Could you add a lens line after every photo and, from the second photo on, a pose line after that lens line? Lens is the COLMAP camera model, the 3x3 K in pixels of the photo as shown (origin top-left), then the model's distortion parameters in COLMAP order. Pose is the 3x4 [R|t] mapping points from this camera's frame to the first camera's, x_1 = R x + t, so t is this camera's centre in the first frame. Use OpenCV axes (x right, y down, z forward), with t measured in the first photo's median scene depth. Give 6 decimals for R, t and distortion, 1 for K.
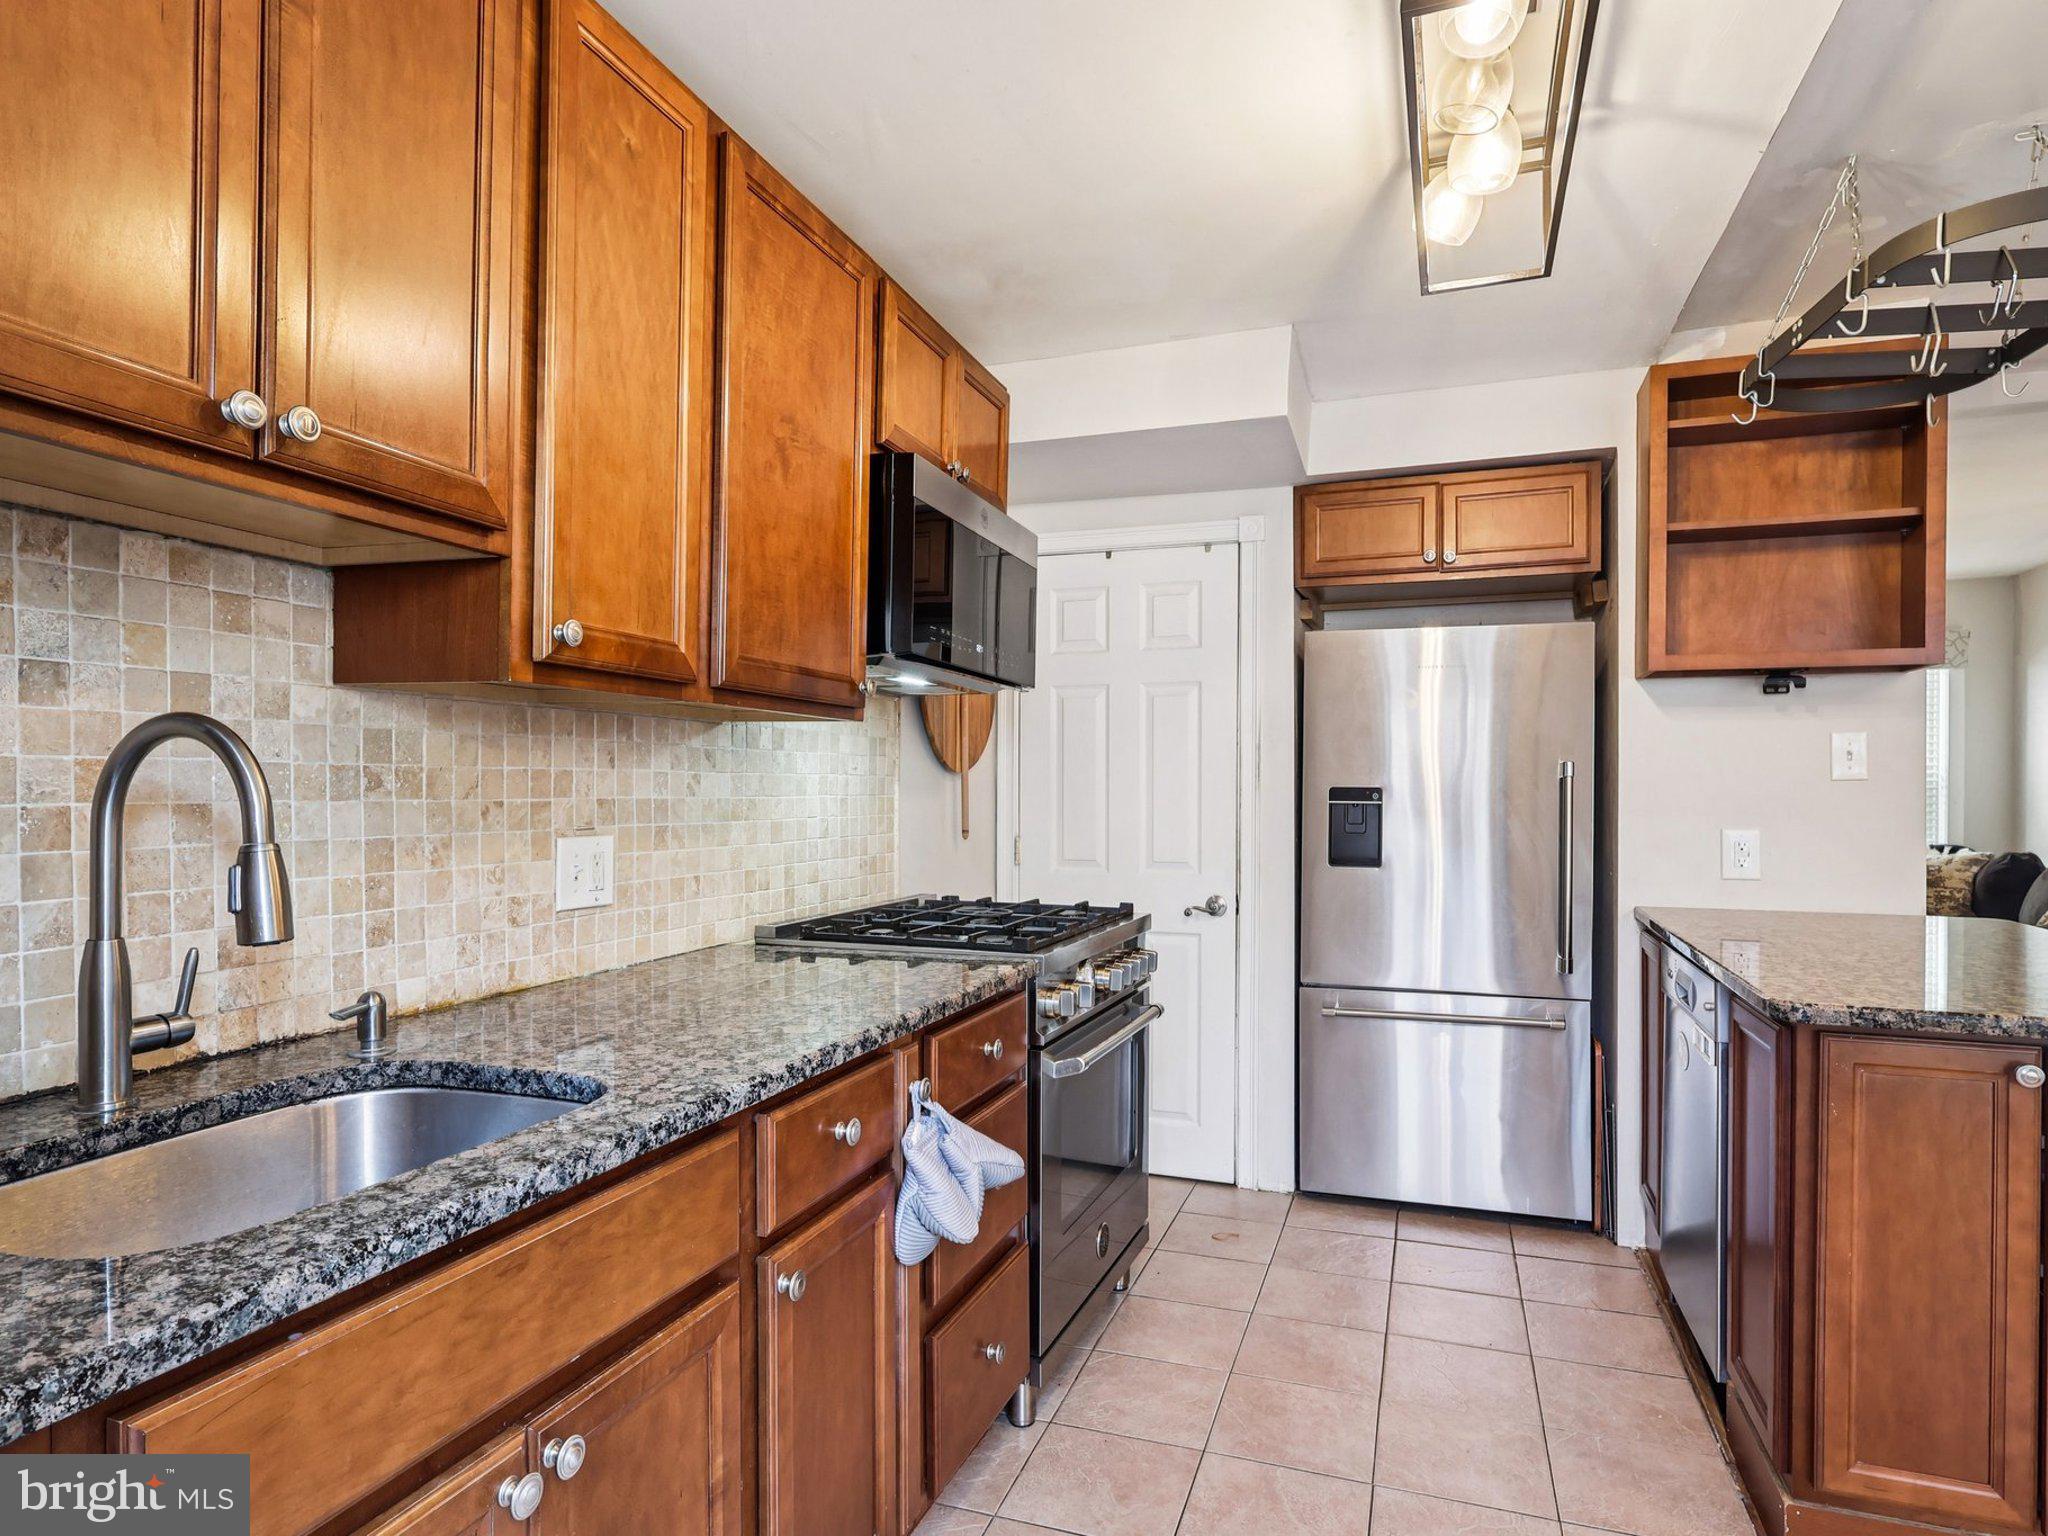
lens RADIAL K [[1138.2, 0, 1024.9], [0, 1138.2, 796.9], [0, 0, 1]] dist [-0.008105, -0.001015]
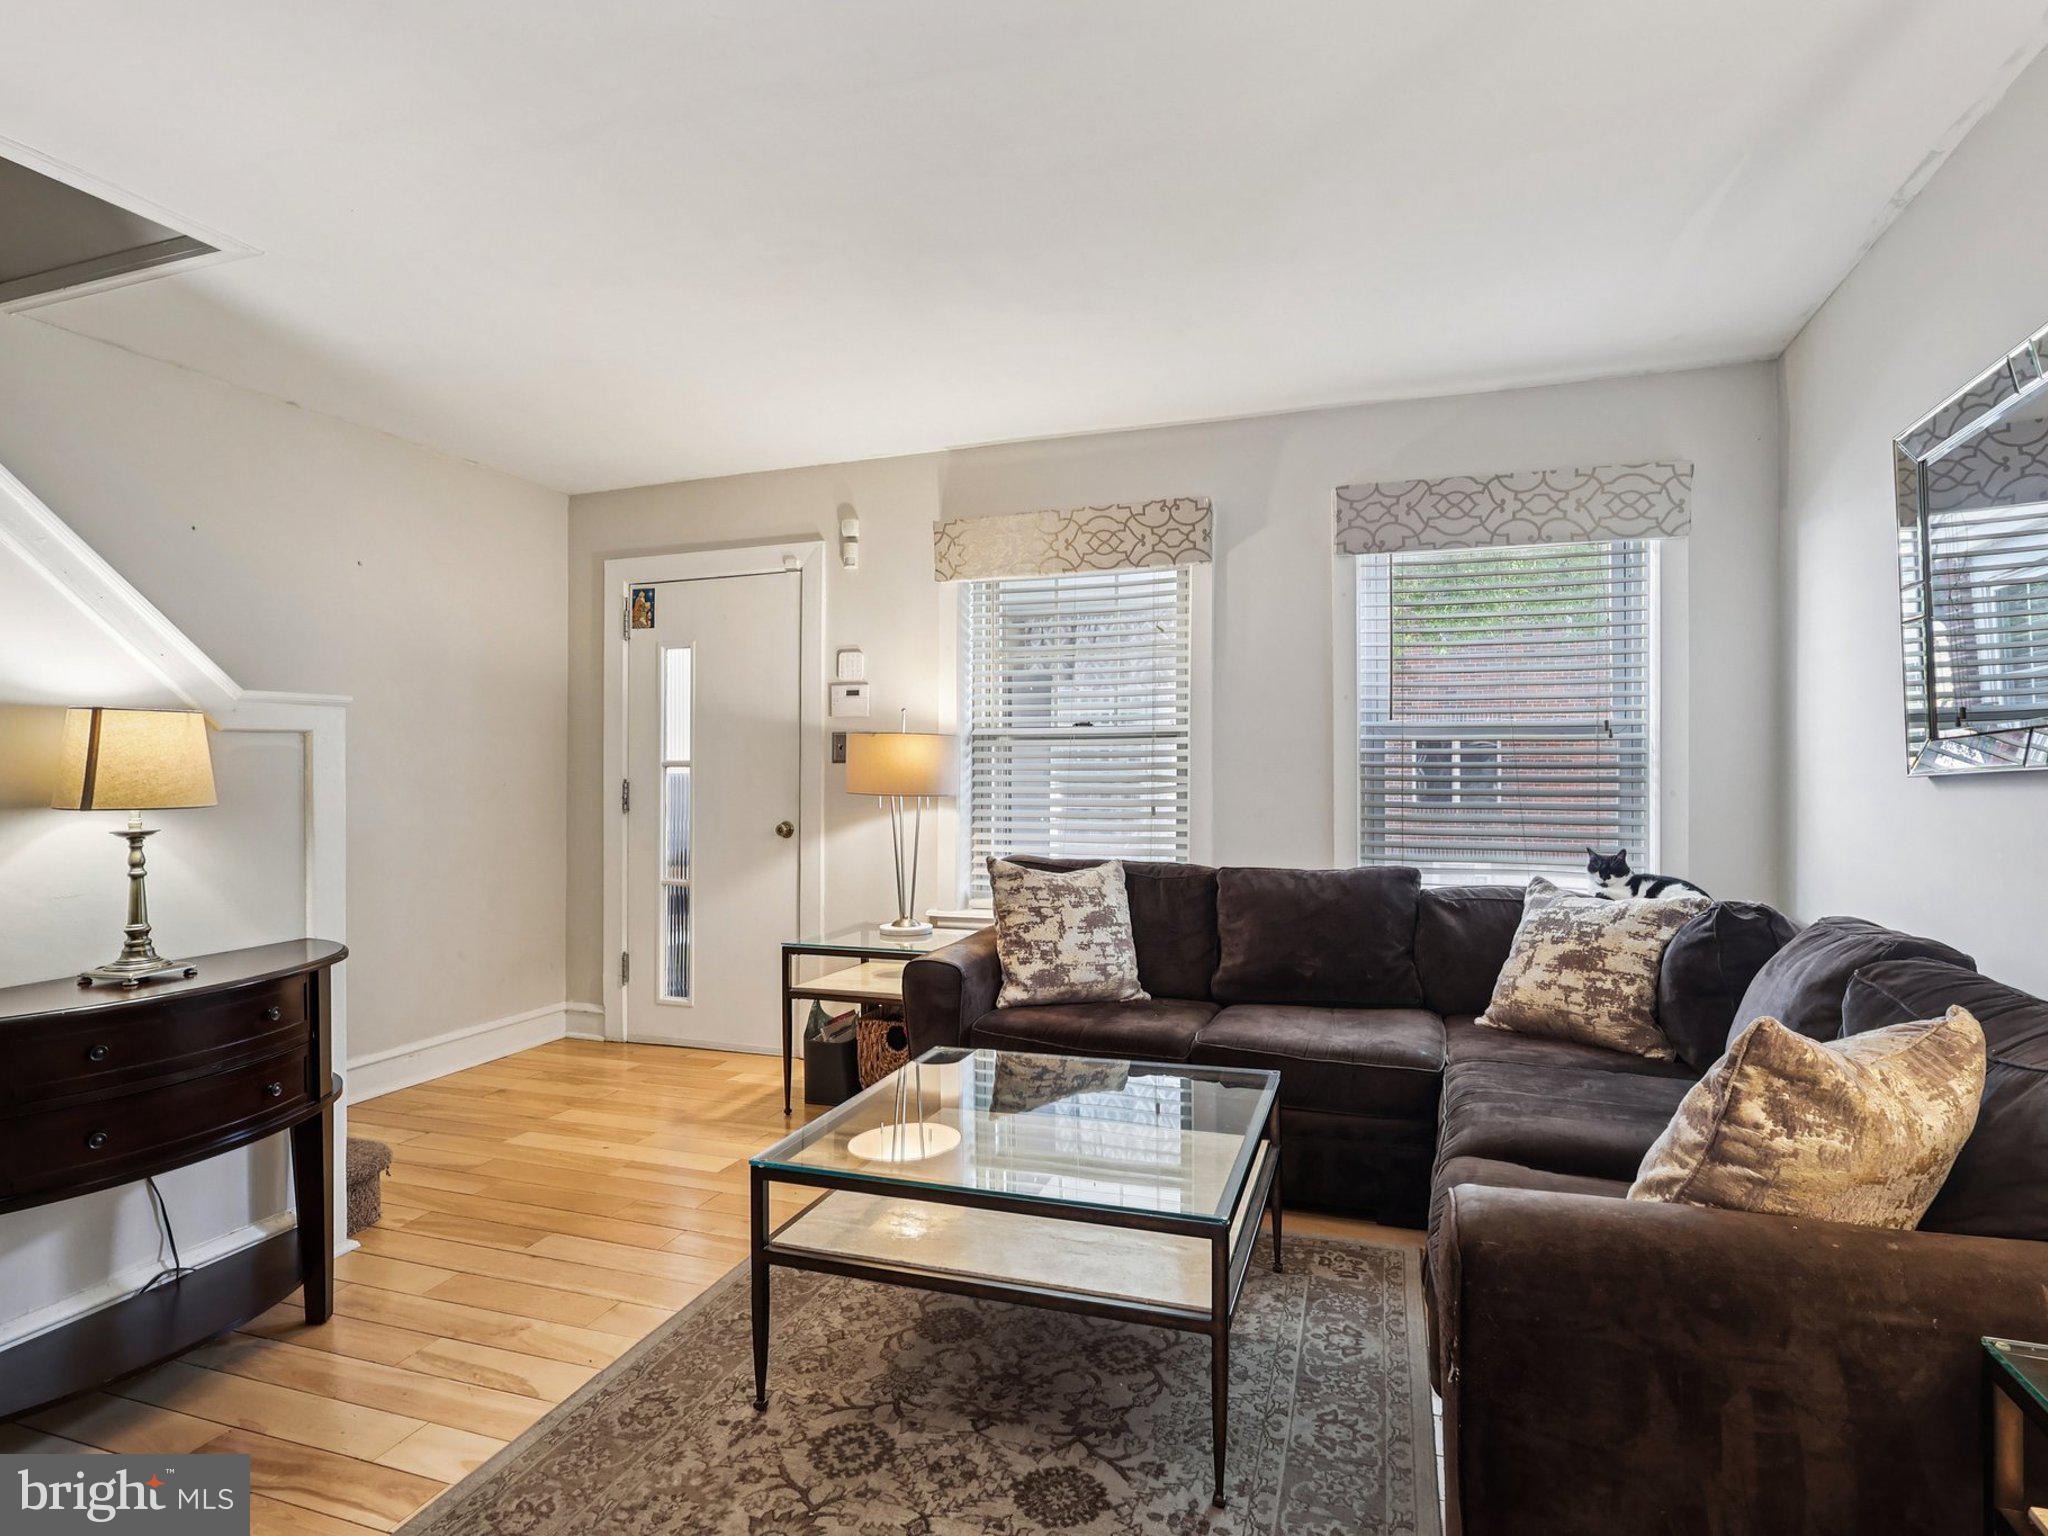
lens RADIAL K [[1108.1, 0, 1016.4], [0, 1108.1, 749.1], [0, 0, 1]] dist [0.001591, -0.001960]
pose [[0.999974, 0.001862, 0.006944, 1.190116], [-0.001609, 0.999339, -0.036313, 0.010043], [-0.007007, 0.036301, 0.999316, 1.132988]]
